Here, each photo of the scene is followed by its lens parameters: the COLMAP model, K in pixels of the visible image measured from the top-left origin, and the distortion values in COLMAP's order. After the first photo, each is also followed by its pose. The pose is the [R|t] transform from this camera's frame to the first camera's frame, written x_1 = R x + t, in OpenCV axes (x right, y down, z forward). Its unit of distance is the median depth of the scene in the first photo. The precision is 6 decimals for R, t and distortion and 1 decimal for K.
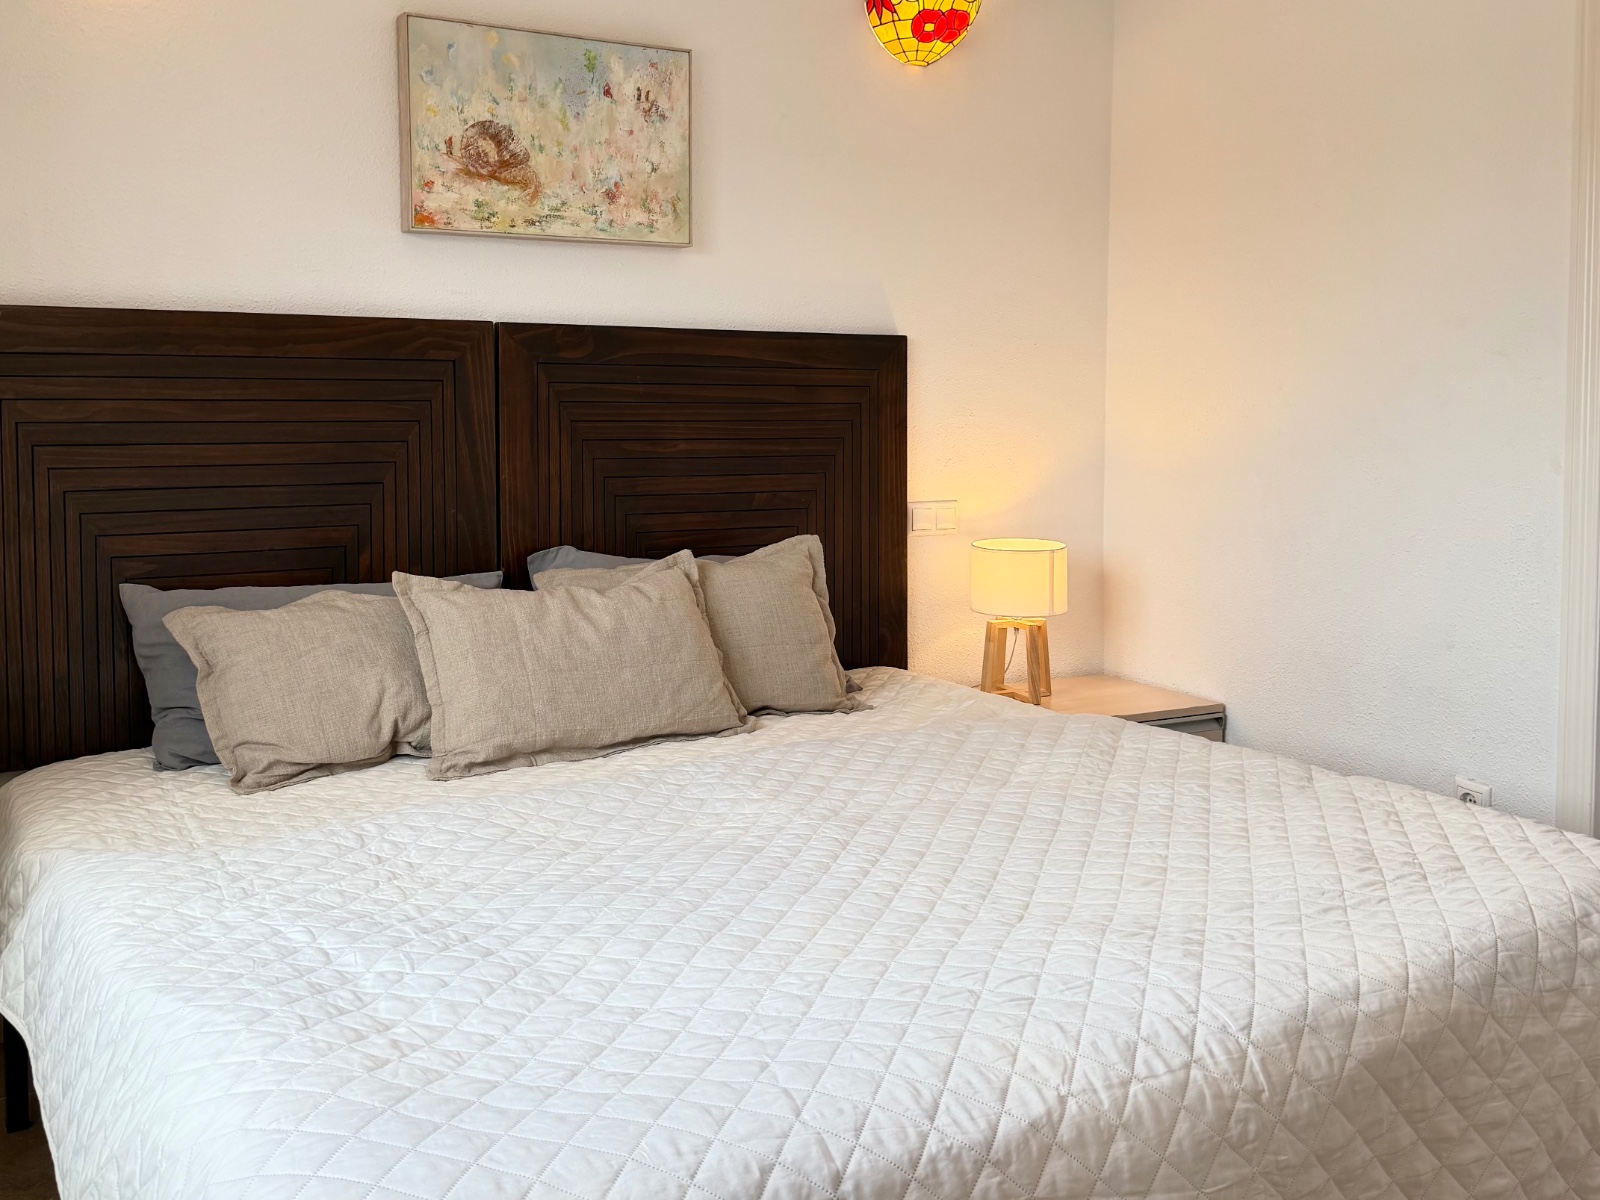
lens RADIAL K [[1346.4, 0, 799.5], [0, 1346.4, 595.7], [0, 0, 1]] dist [0.020087, 0.007727]
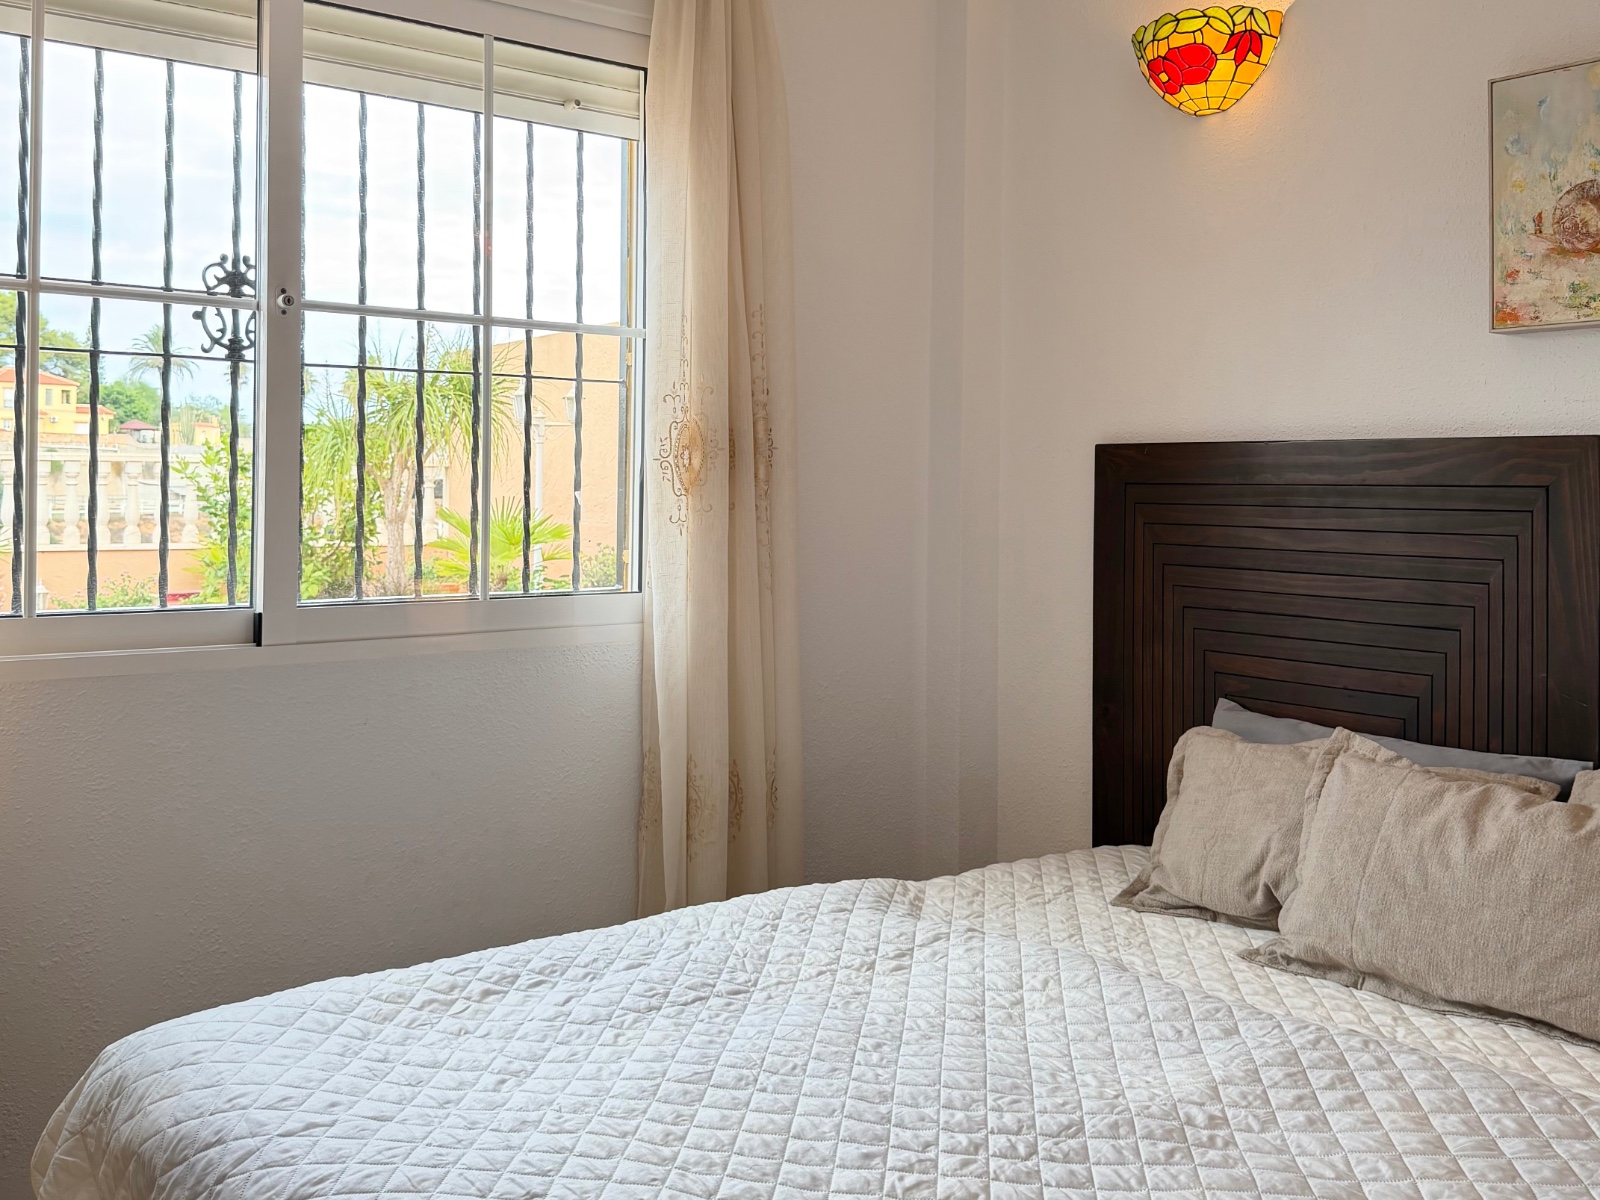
lens RADIAL K [[1450.9, 0, 799.7], [0, 1450.9, 603.6], [0, 0, 1]] dist [0.023664, 0.000000]
pose [[0.237518, 0.078012, -0.968245, 0.496515], [-0.154178, 0.987162, 0.041715, -0.077561], [0.959069, 0.139374, 0.246497, 0.394235]]
